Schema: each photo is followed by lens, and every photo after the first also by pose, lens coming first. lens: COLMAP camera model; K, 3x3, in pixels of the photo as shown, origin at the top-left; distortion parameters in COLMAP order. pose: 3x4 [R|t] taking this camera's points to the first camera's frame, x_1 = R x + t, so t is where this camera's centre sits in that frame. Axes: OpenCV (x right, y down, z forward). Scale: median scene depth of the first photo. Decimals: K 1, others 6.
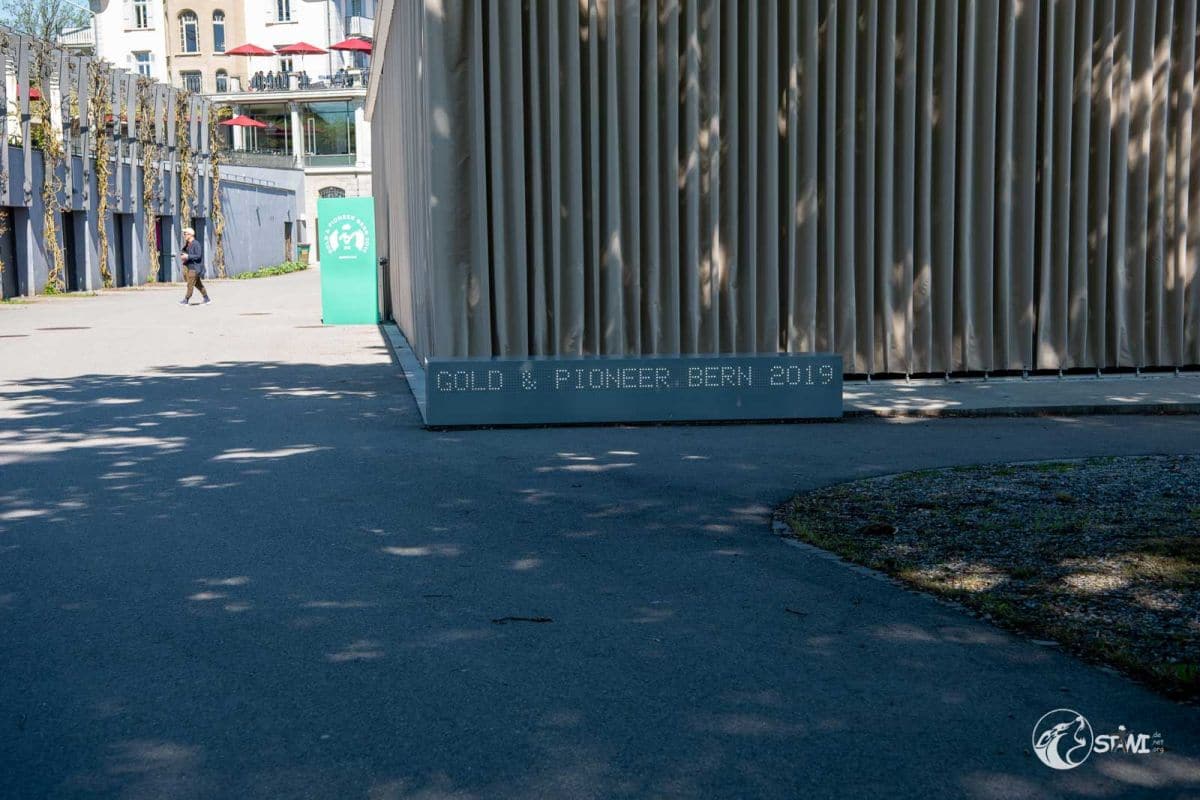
lens RADIAL K [[1650.5, 0, 601.7], [0, 1650.5, 393.5], [0, 0, 1]] dist [0.191286, 0.000000]
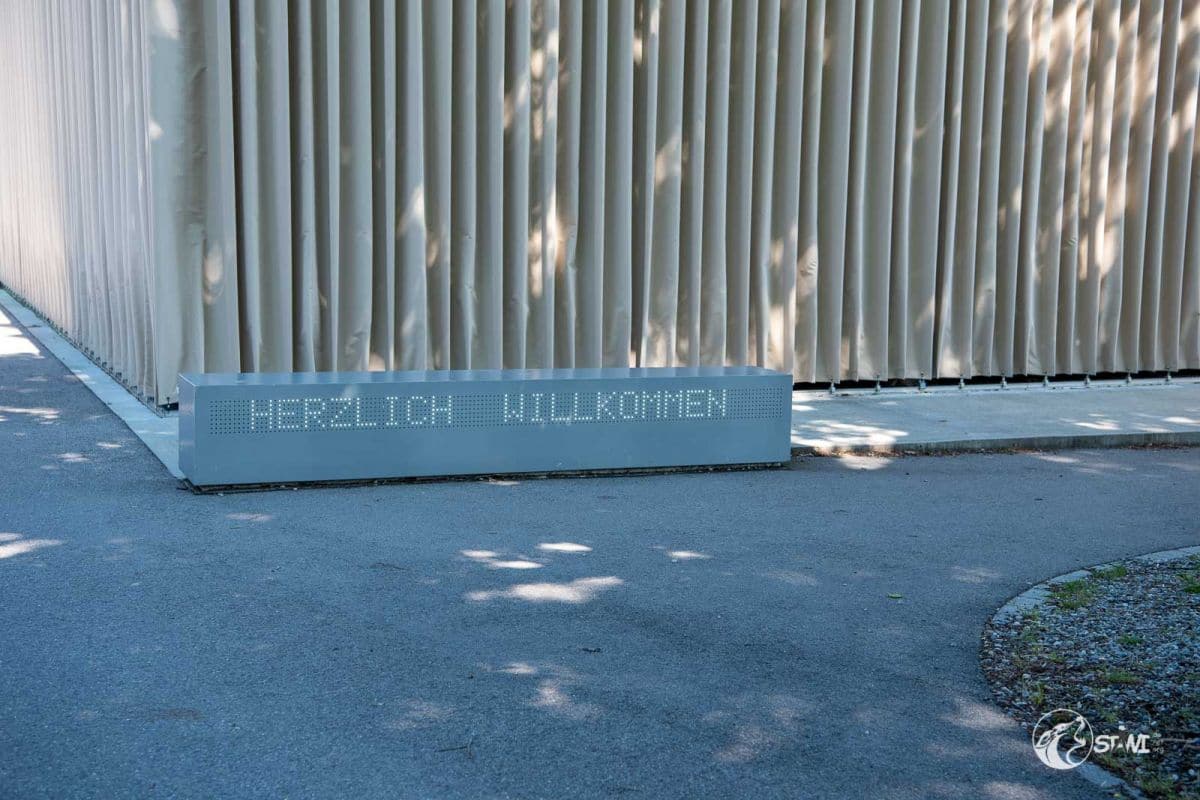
lens RADIAL K [[1650.5, 0, 603.0], [0, 1650.5, 407.1], [0, 0, 1]] dist [0.191286, 0.000000]
pose [[0.967012, -0.003472, 0.254707, -0.078578], [-0.006138, 0.999299, 0.036927, -0.024123], [-0.254657, -0.037272, 0.966313, 0.229715]]
